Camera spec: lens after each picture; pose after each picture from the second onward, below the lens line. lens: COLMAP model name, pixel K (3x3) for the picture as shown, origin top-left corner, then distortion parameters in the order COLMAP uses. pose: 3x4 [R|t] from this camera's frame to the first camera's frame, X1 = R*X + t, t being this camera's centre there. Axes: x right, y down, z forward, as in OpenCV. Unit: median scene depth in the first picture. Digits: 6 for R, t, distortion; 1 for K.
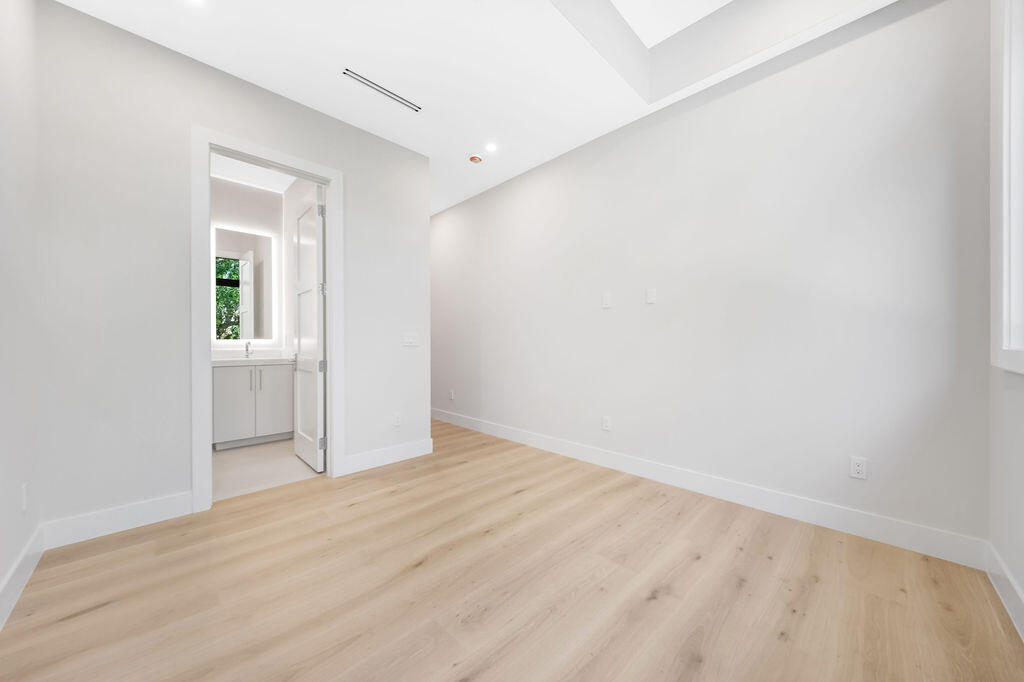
lens RADIAL K [[350.9, 0, 521.4], [0, 350.9, 340.2], [0, 0, 1]] dist [0.000456, -0.000051]
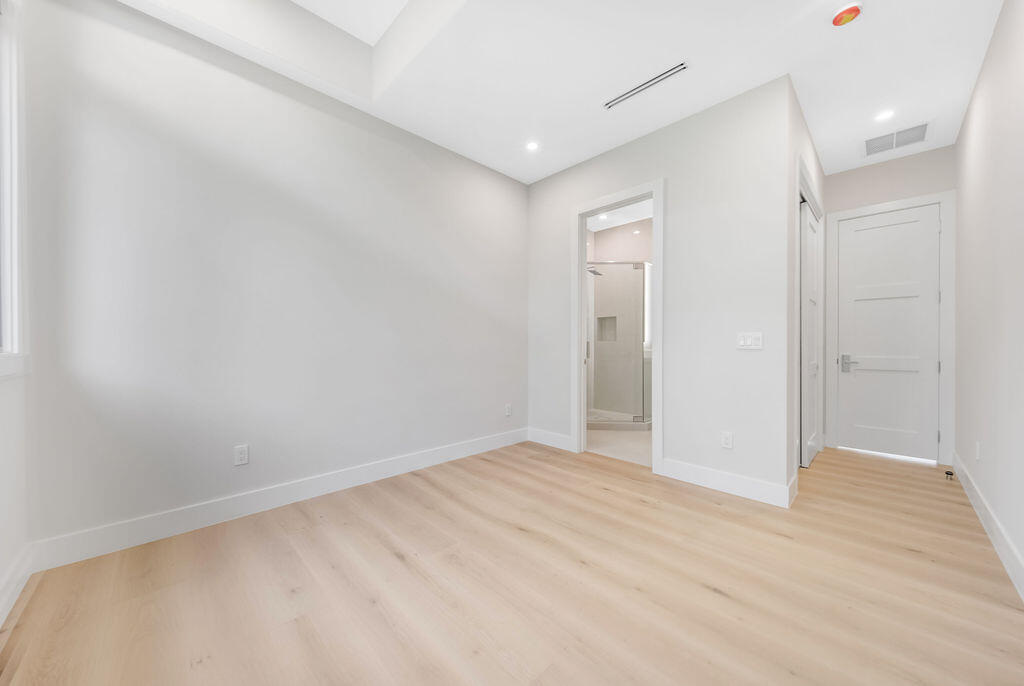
lens RADIAL K [[365.5, 0, 509.7], [0, 365.5, 344.1], [0, 0, 1]] dist [-0.000325, -0.000041]
pose [[-0.028055, -0.003671, -0.999600, 0.819778], [-0.000173, 0.999993, -0.003667, 0.011453], [0.999606, 0.000070, -0.028056, 0.853984]]
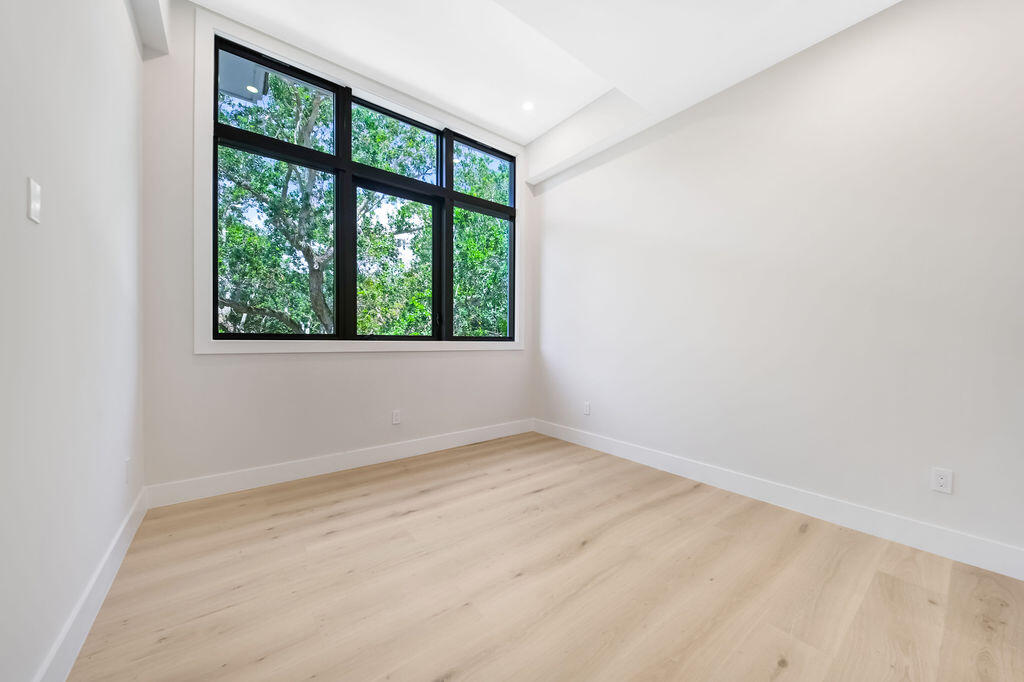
lens RADIAL K [[376.8, 0, 517.0], [0, 376.8, 336.8], [0, 0, 1]] dist [-0.000201, -0.000092]
pose [[-0.989611, -0.006797, 0.143611, -0.215483], [-0.007042, 0.999974, -0.001197, 0.003482], [-0.143599, -0.002196, -0.989633, 1.882498]]
